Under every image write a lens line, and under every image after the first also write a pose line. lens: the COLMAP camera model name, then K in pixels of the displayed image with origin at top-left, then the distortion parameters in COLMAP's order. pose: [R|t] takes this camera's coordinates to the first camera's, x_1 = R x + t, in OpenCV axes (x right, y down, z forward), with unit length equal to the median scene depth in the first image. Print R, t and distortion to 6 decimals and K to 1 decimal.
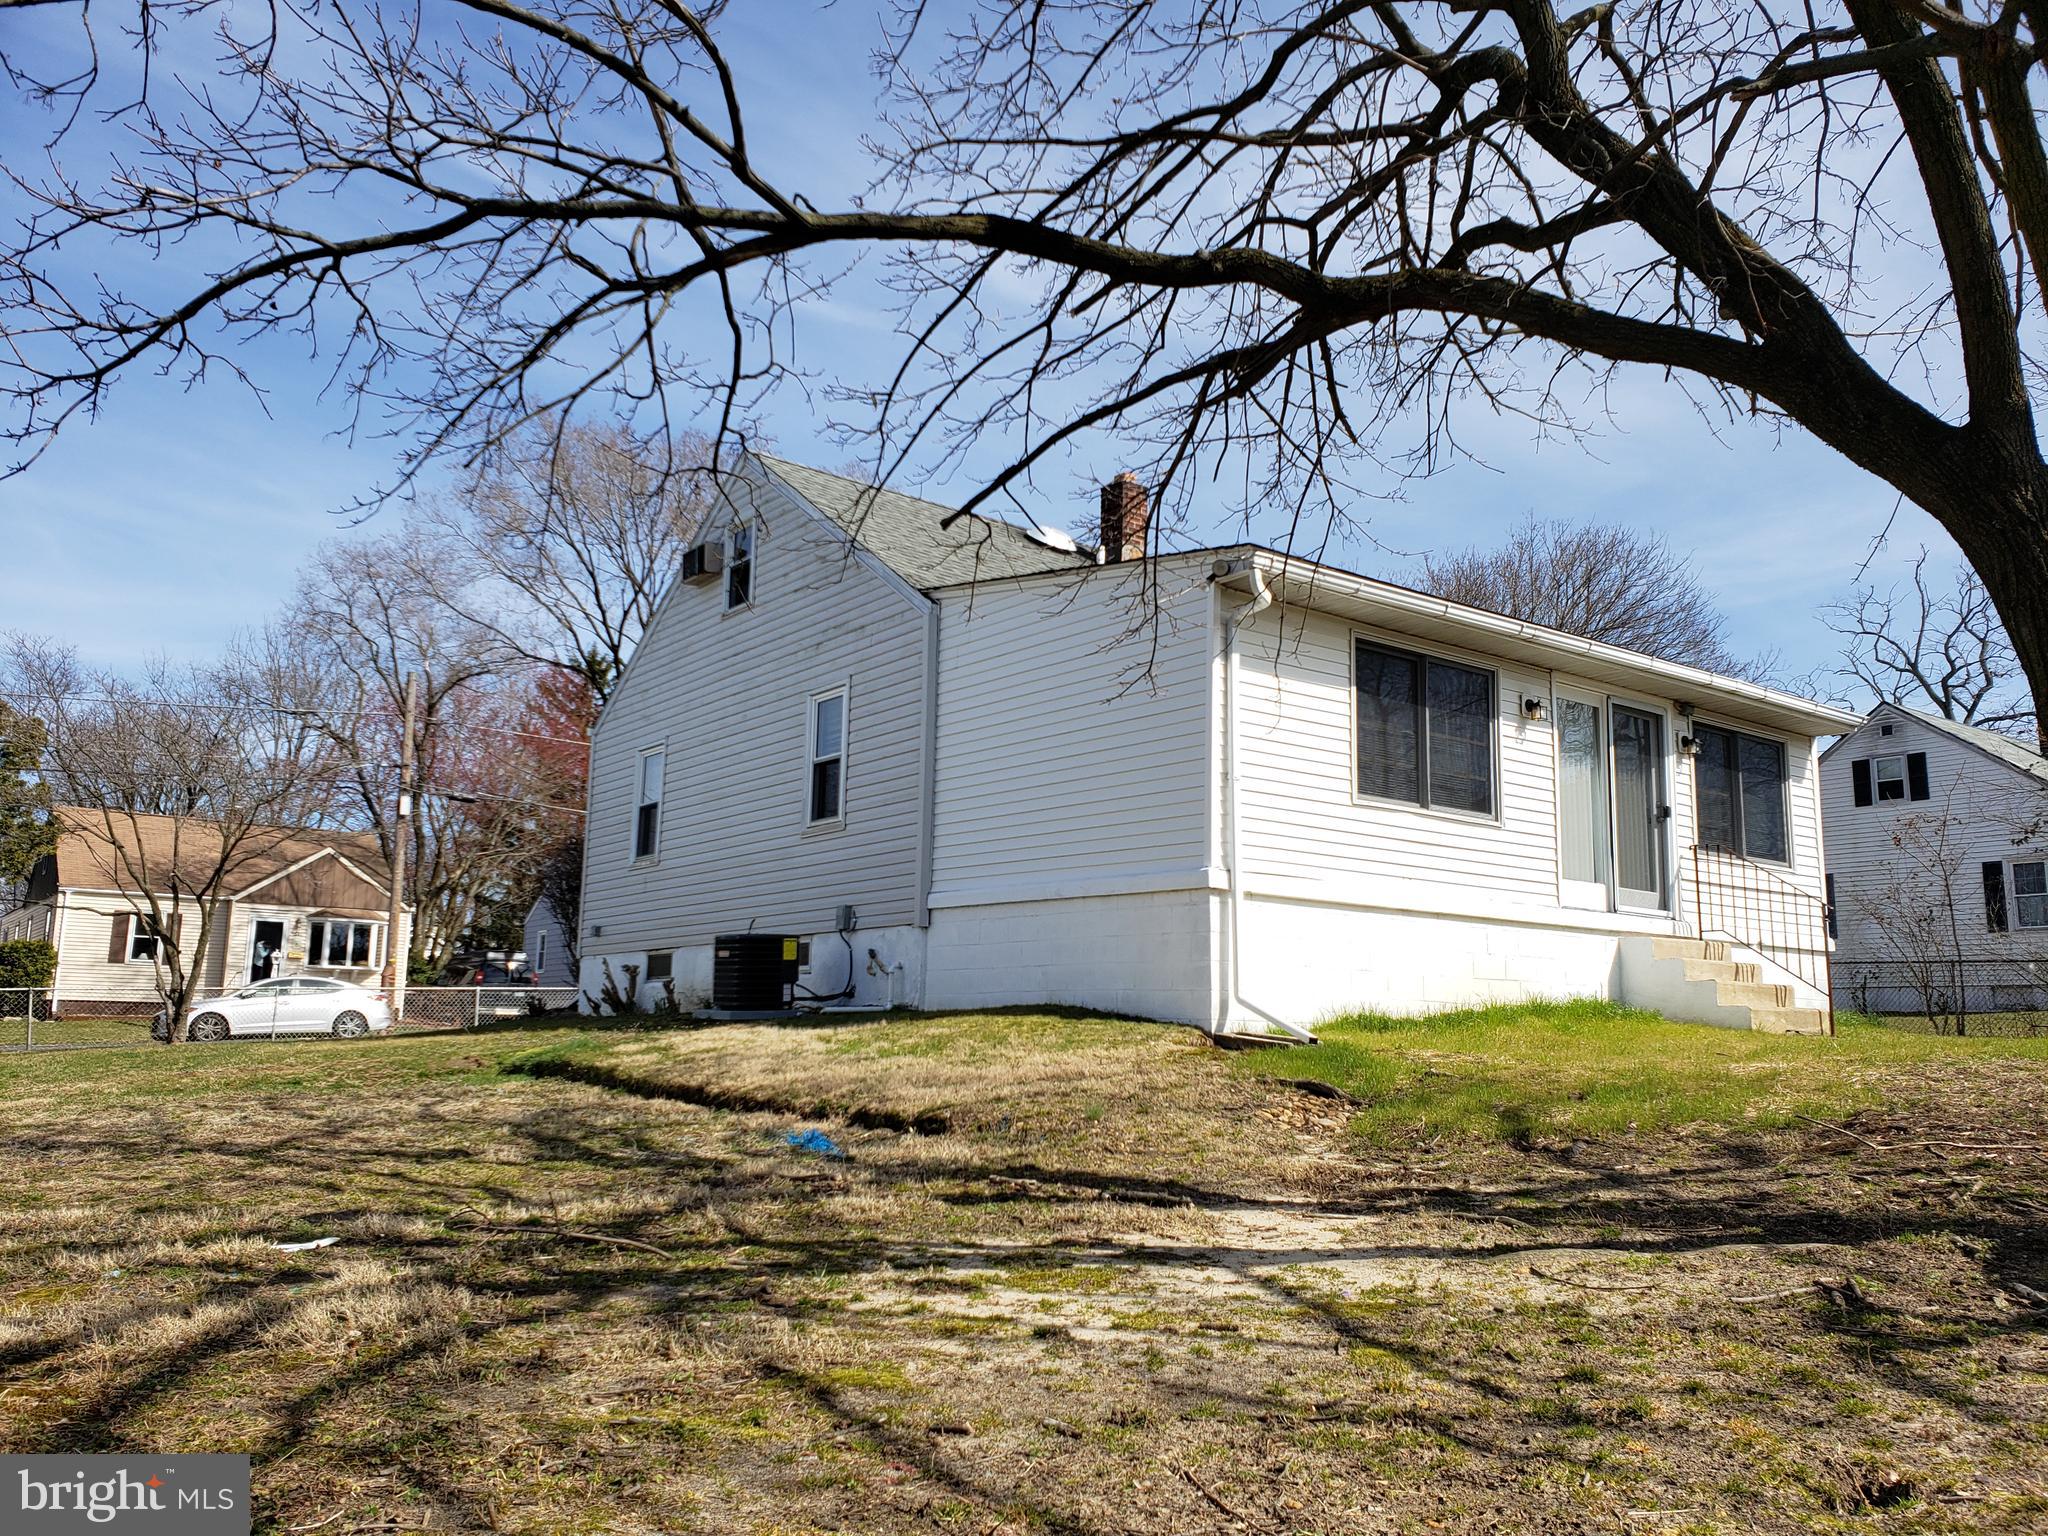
lens RADIAL K [[1595.8, 0, 1022.2], [0, 1595.8, 767.6], [0, 0, 1]] dist [0.118541, -0.001564]
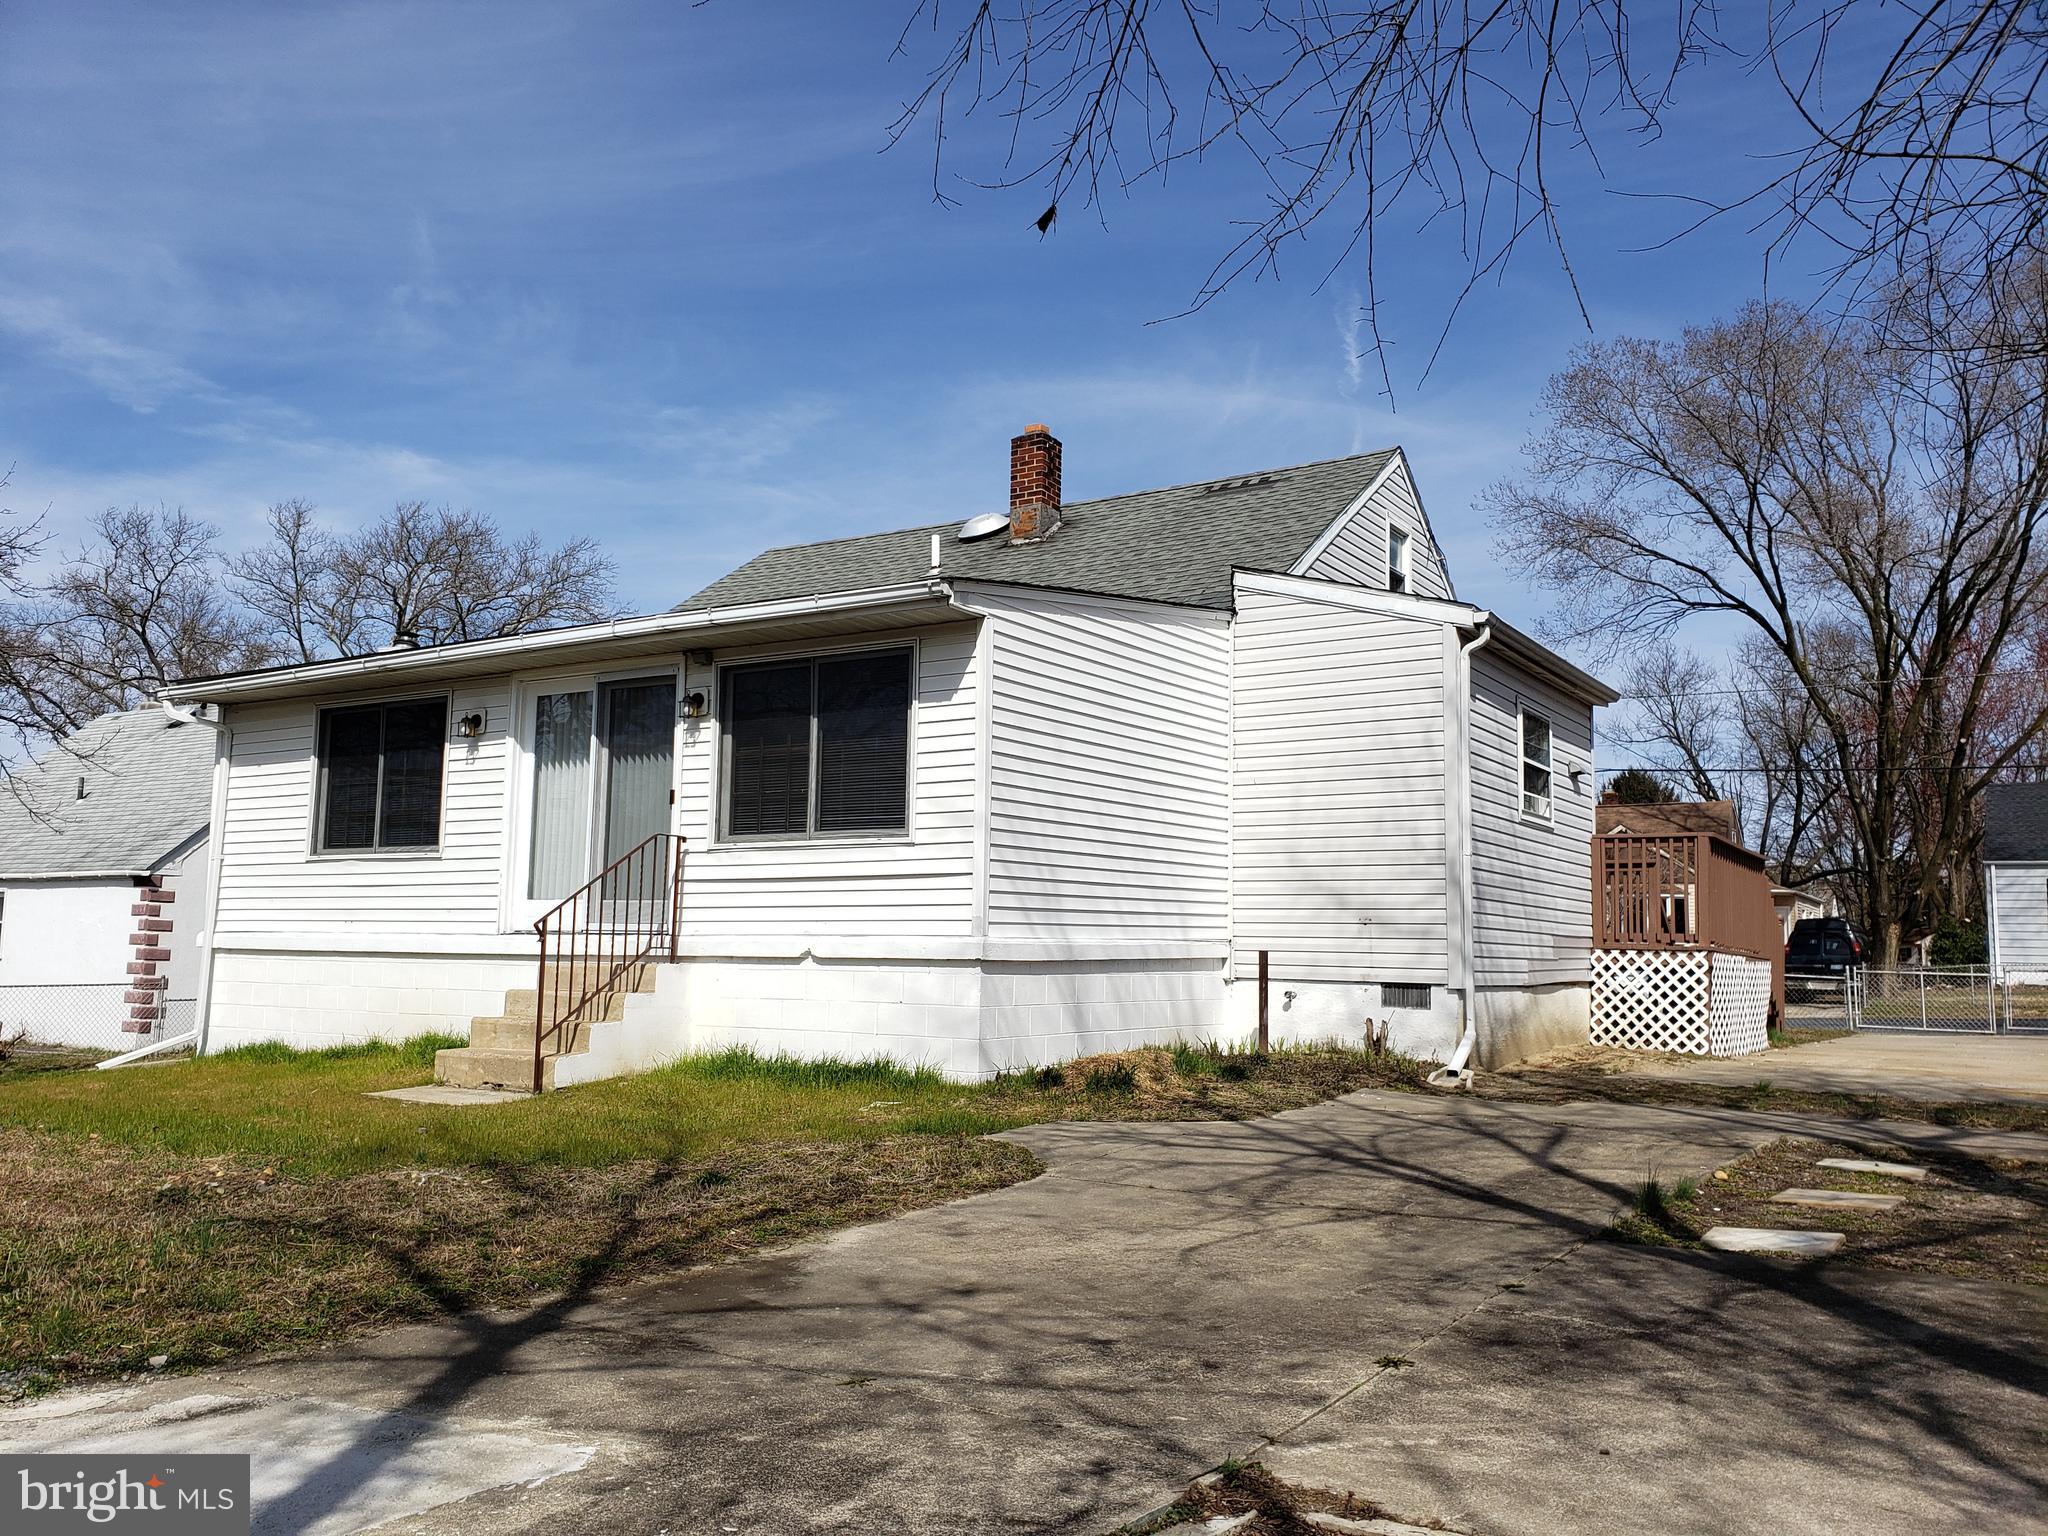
lens RADIAL K [[1595.8, 0, 1022.2], [0, 1595.8, 767.6], [0, 0, 1]] dist [0.118541, -0.001564]
pose [[0.324537, -0.110973, -0.939340, 1.300814], [0.154133, 0.986024, -0.063236, 0.096156], [0.933230, -0.124261, 0.337106, 0.974157]]
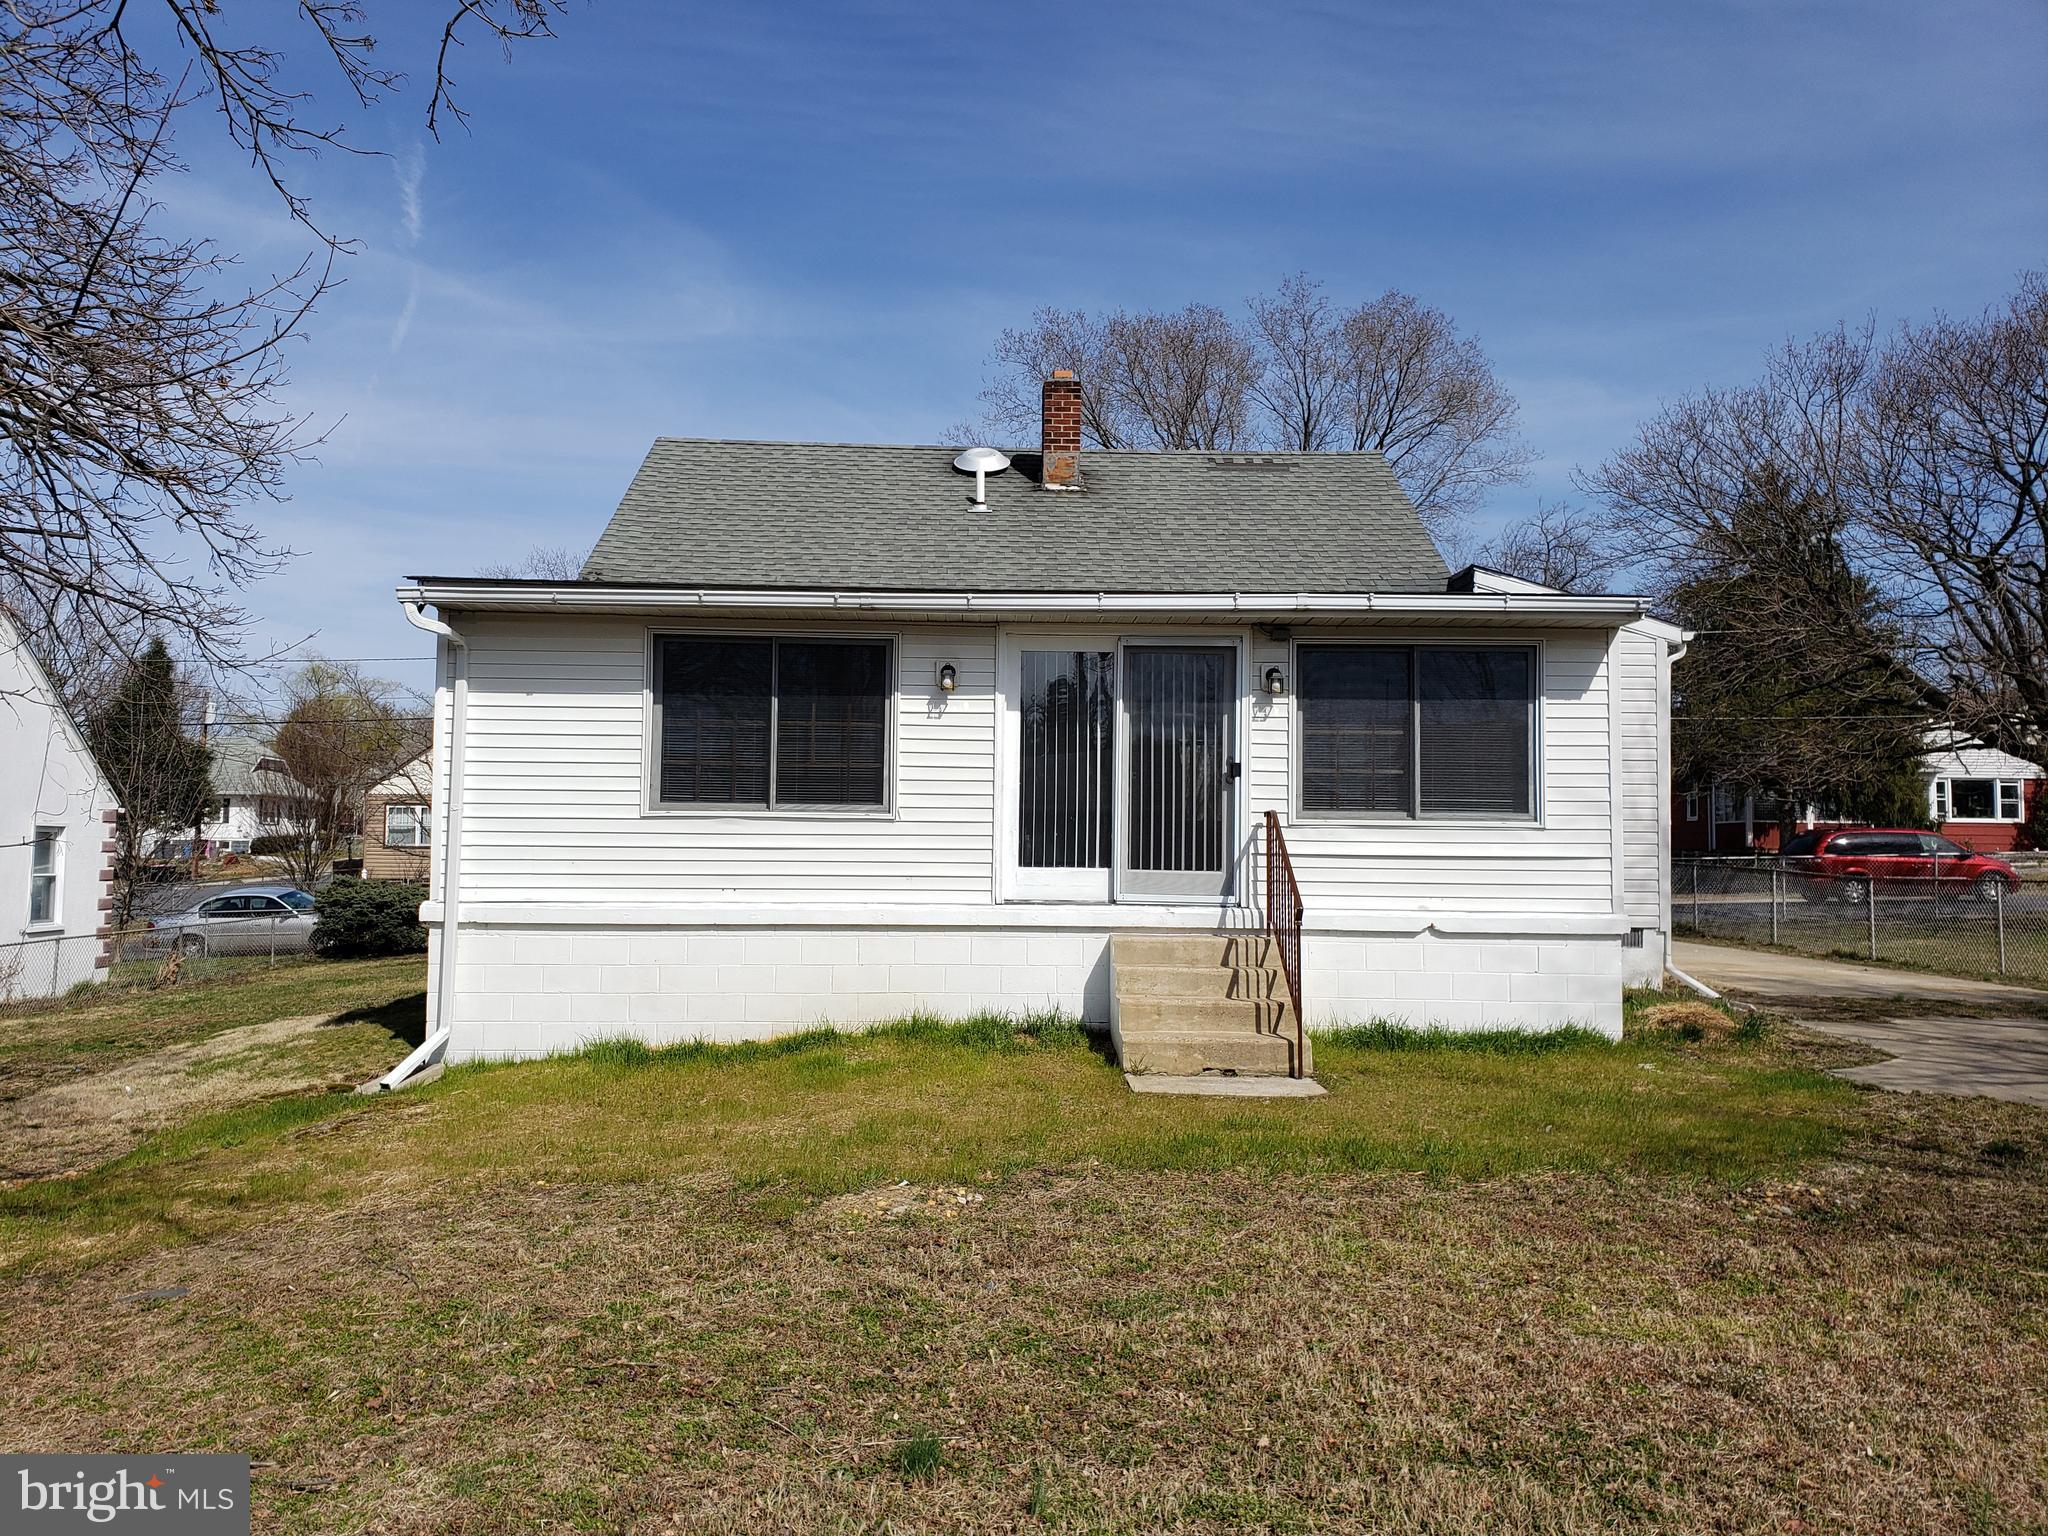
lens RADIAL K [[1520.0, 0, 1023.7], [0, 1520.0, 743.9], [0, 0, 1]] dist [0.203489, -0.000812]
pose [[0.808003, -0.038722, -0.587904, 0.822646], [0.102249, 0.991913, 0.075196, -0.058430], [0.580238, -0.120871, 0.805428, 0.362312]]
